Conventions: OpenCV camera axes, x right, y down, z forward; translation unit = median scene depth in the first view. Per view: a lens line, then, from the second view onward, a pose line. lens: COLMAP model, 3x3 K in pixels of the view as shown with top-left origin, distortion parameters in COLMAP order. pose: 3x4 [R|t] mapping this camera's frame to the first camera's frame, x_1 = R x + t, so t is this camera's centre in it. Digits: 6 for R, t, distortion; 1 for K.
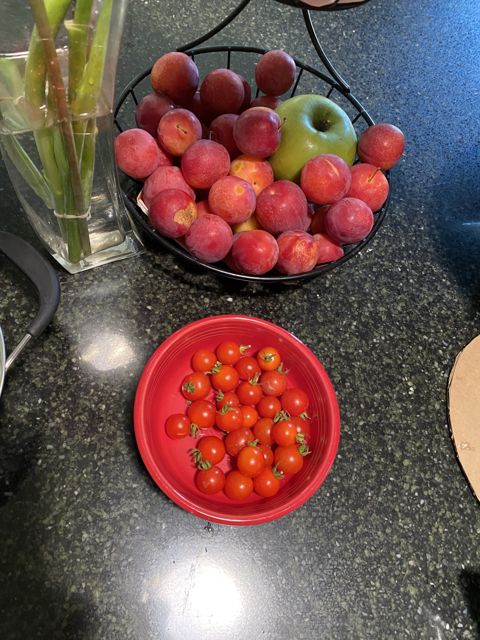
lens RADIAL K [[515.4, 0, 227.5], [0, 515.4, 307.3], [0, 0, 1]] dist [0.037968, -0.069598]
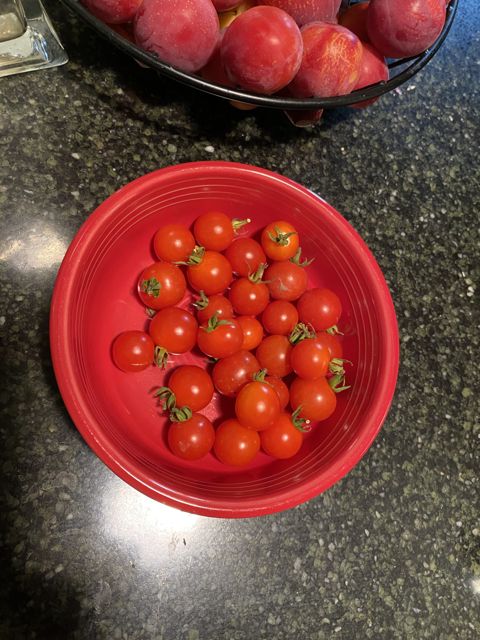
lens RADIAL K [[515.4, 0, 243.3], [0, 515.4, 319.2], [0, 0, 1]] dist [0.037968, -0.069598]
pose [[0.991551, -0.012155, 0.129144, -0.043756], [-0.013737, 0.980162, 0.197724, 0.070707], [-0.128985, -0.197827, 0.971714, 0.391281]]
